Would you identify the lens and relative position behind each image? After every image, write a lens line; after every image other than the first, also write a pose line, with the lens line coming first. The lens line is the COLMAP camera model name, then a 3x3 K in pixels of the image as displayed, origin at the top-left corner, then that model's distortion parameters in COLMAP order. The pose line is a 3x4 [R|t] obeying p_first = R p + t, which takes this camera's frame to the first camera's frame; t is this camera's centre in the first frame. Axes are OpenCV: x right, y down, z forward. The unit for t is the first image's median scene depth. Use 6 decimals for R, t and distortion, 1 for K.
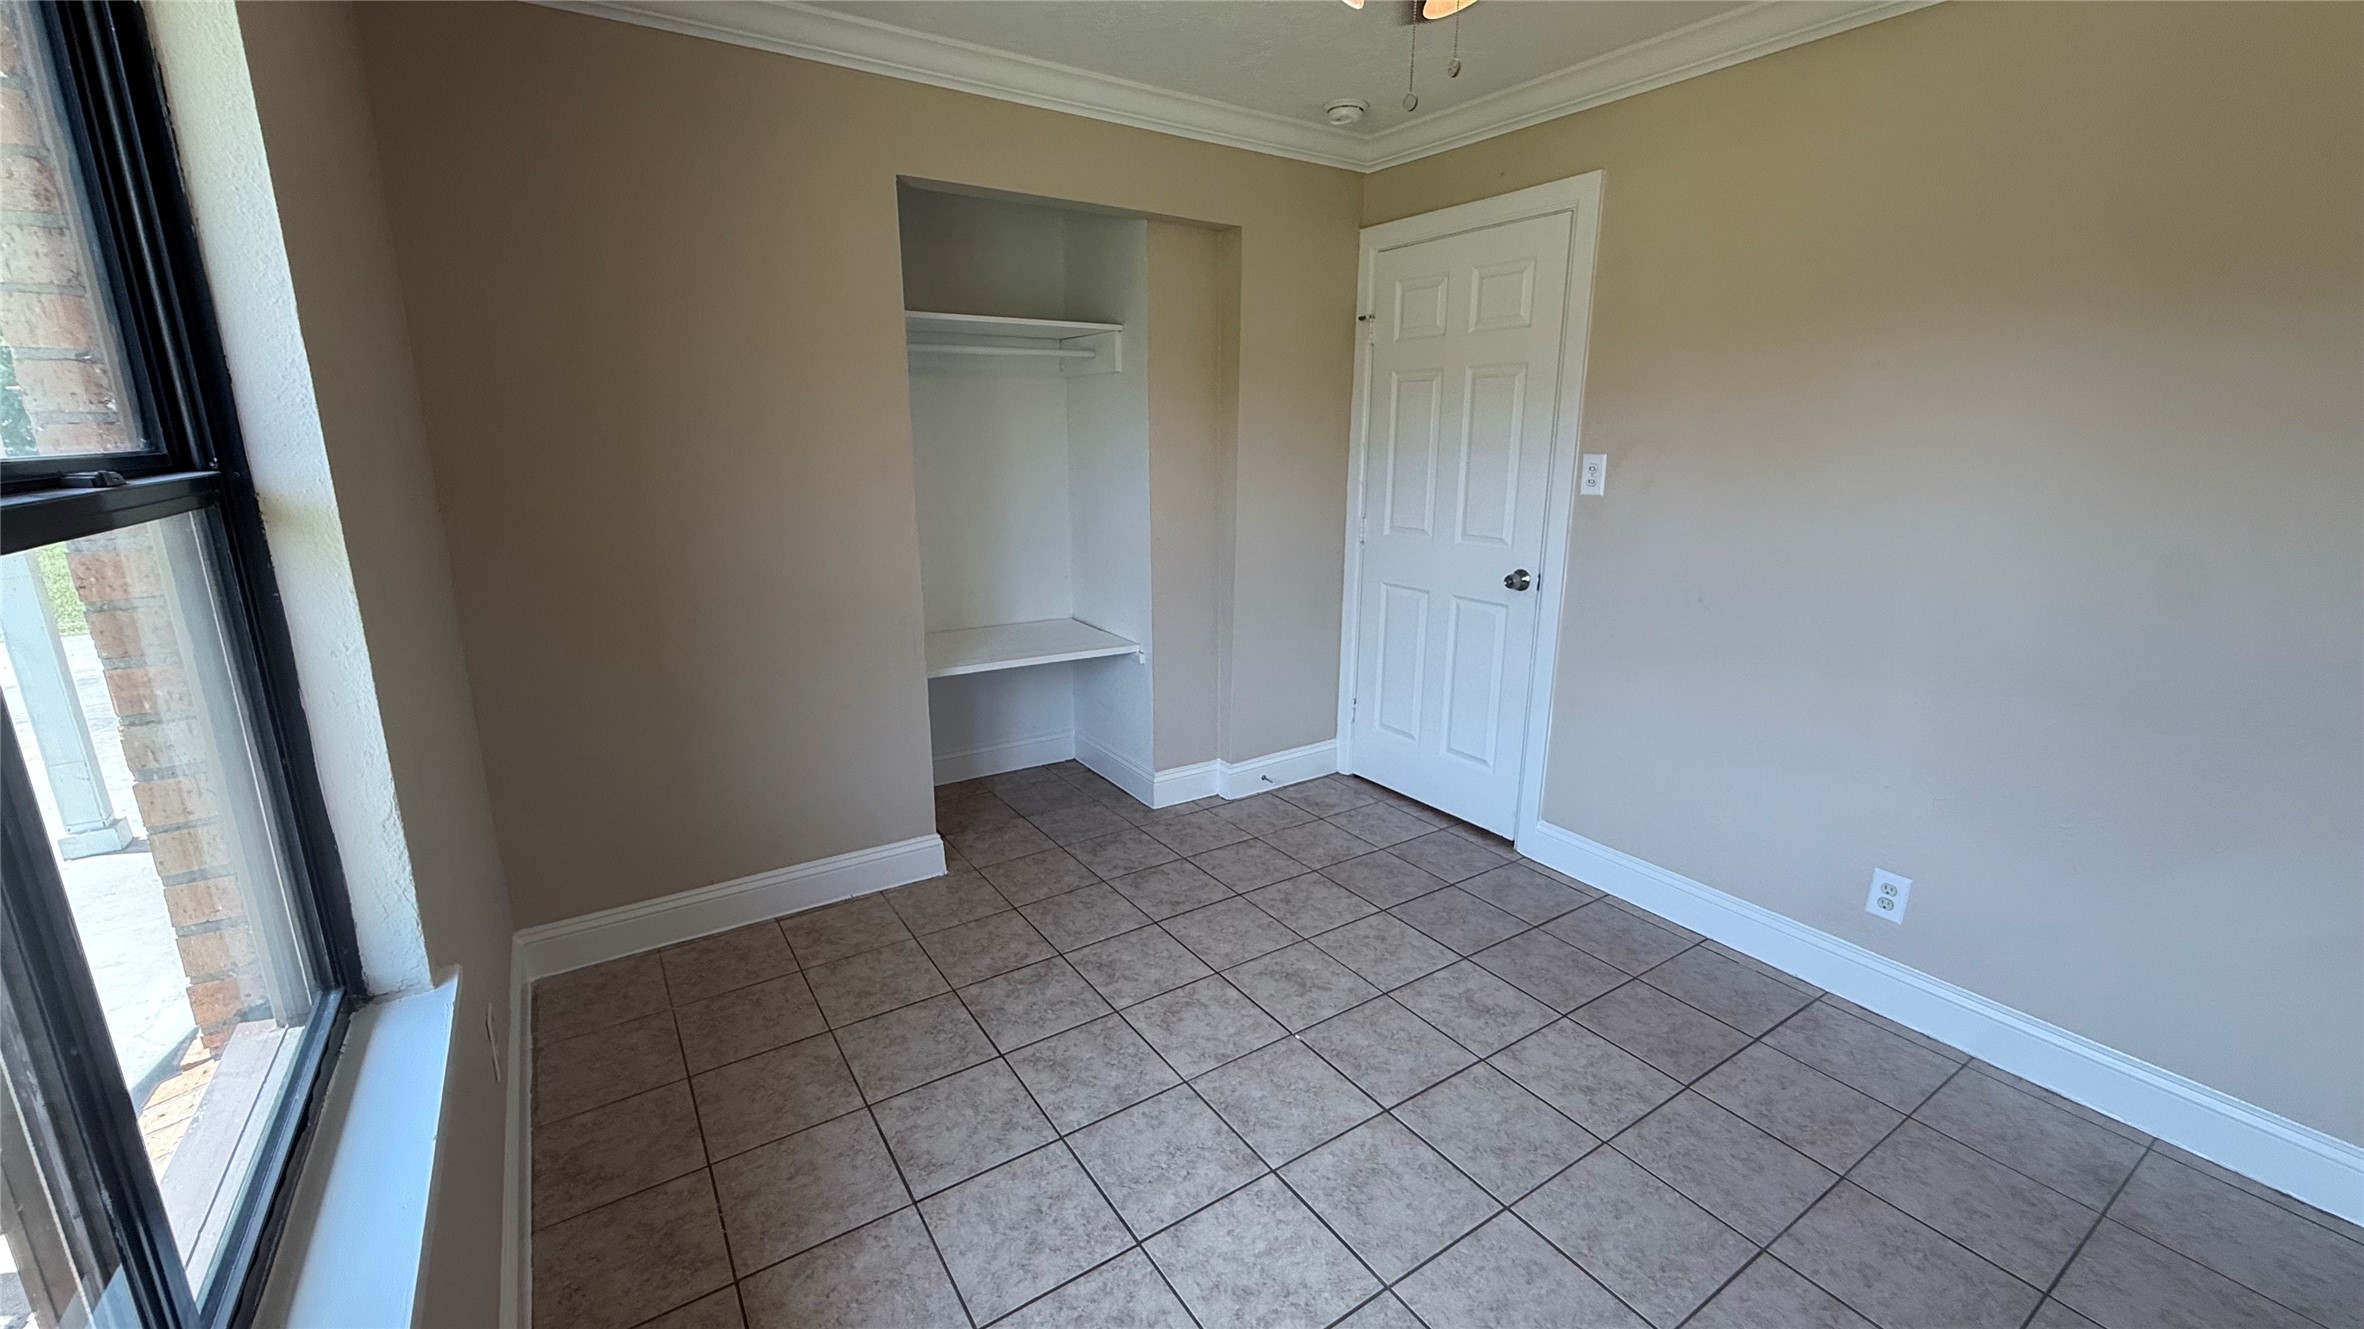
lens RADIAL K [[948.8, 0, 1183.0], [0, 948.8, 662.4], [0, 0, 1]] dist [-0.000241, 0.000303]
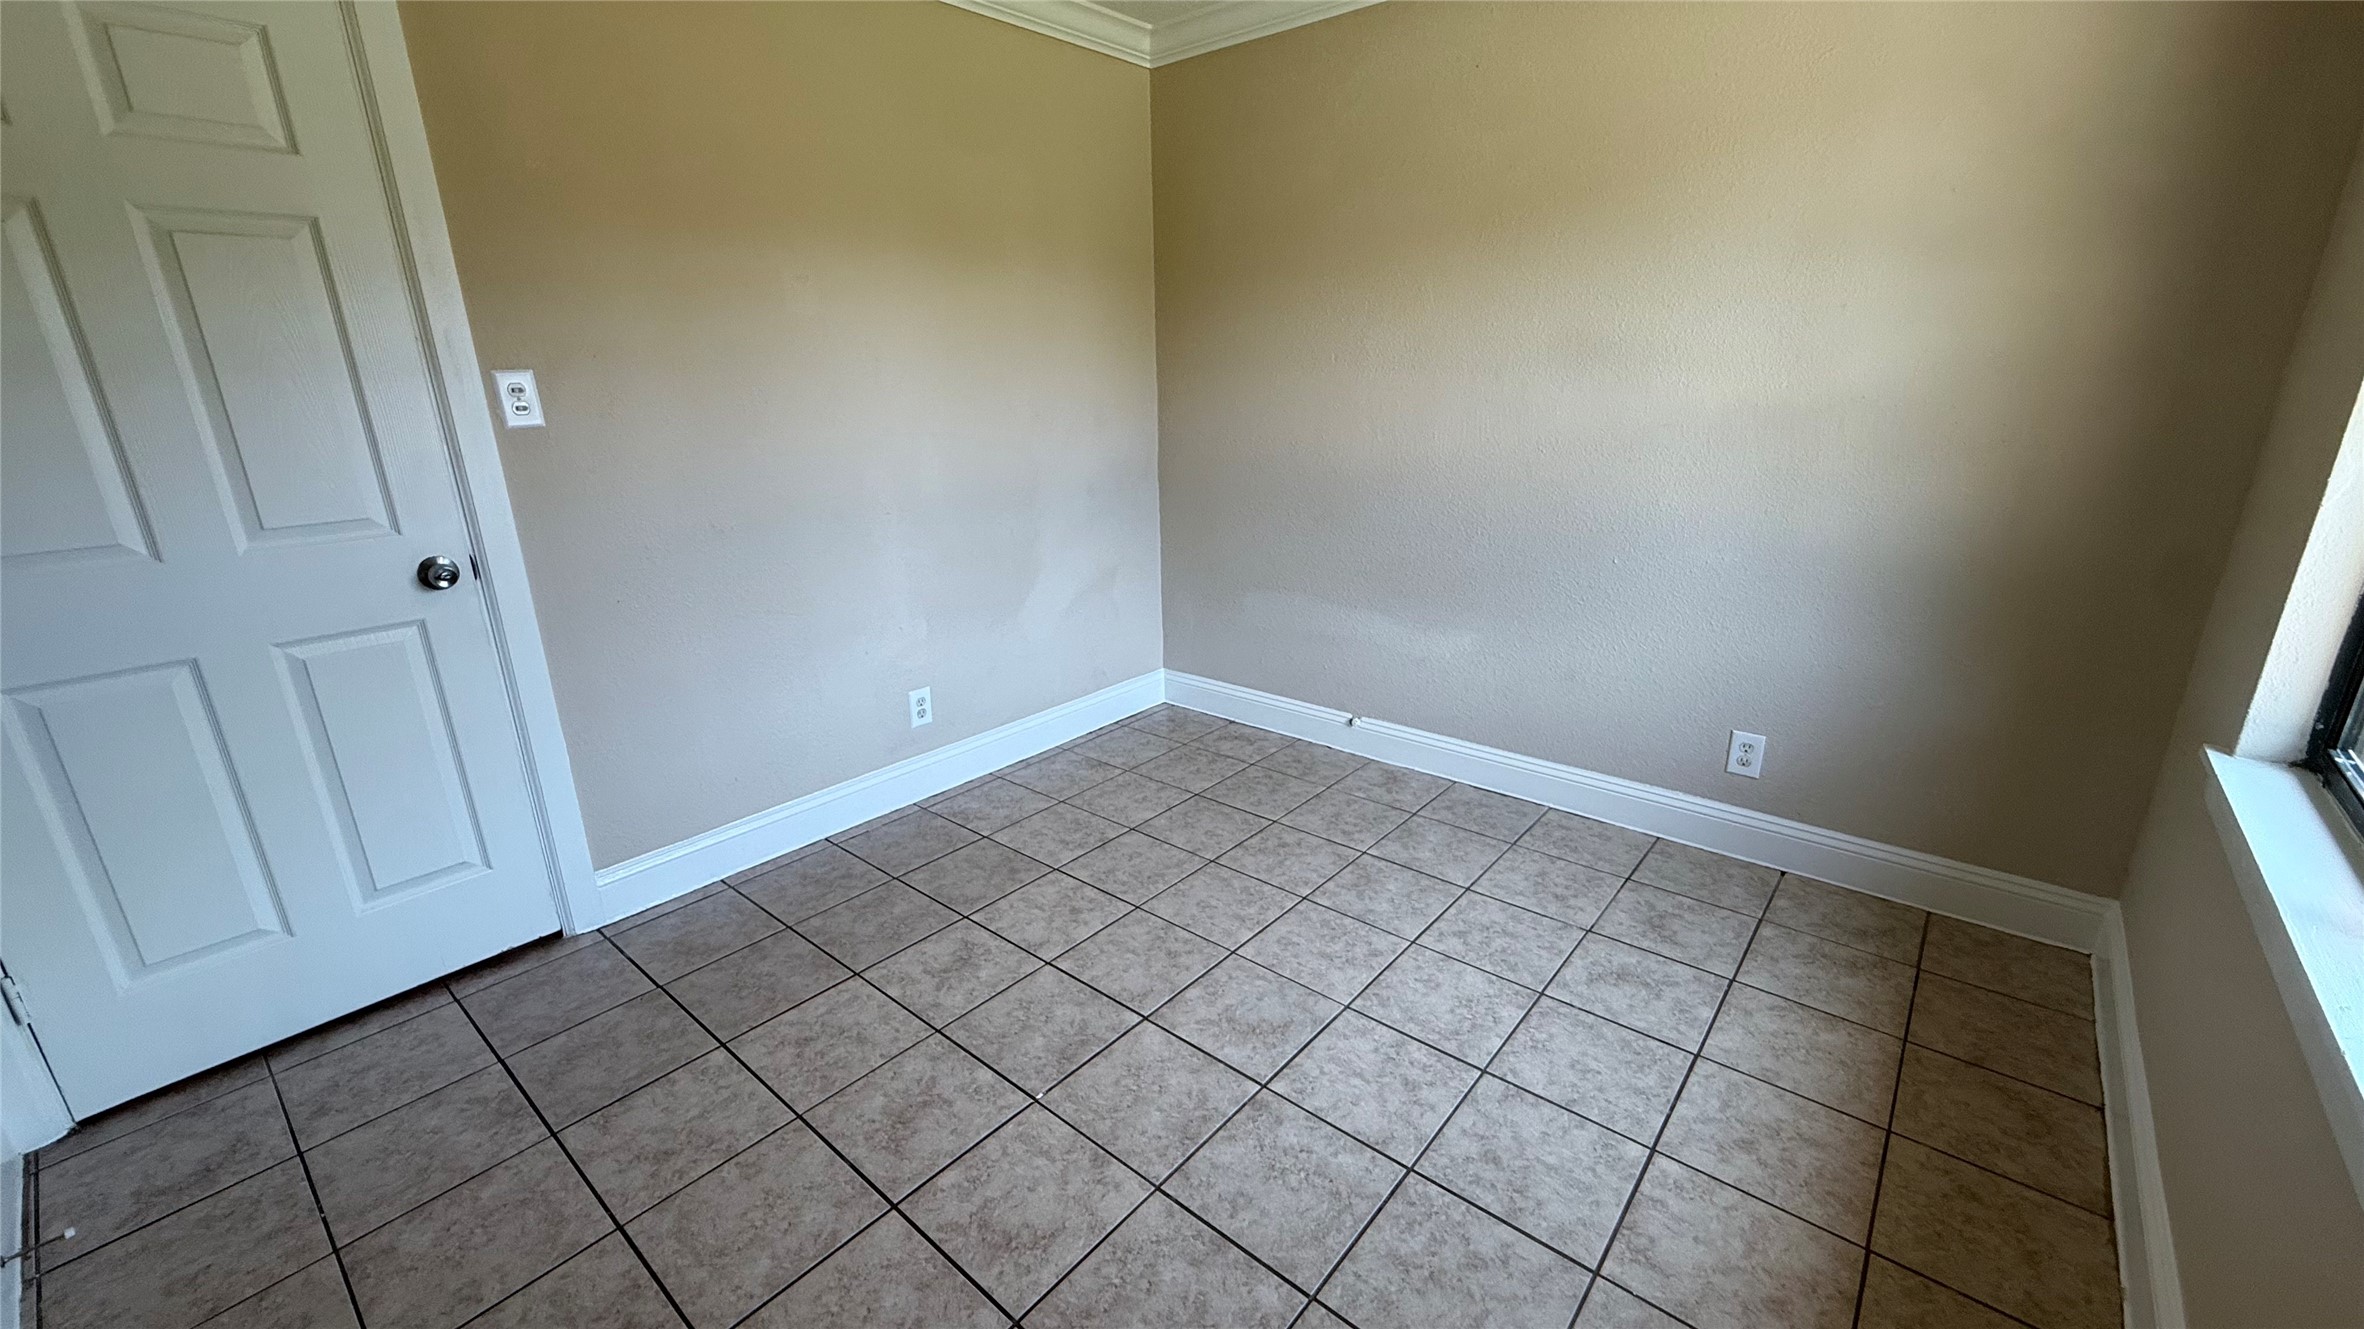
lens RADIAL K [[948.8, 0, 1171.7], [0, 948.8, 659.6], [0, 0, 1]] dist [-0.000241, 0.000303]
pose [[-0.273822, -0.282931, 0.919223, -0.526565], [0.248359, 0.902536, 0.351777, -0.184020], [-0.929160, 0.324622, -0.176866, 0.901813]]
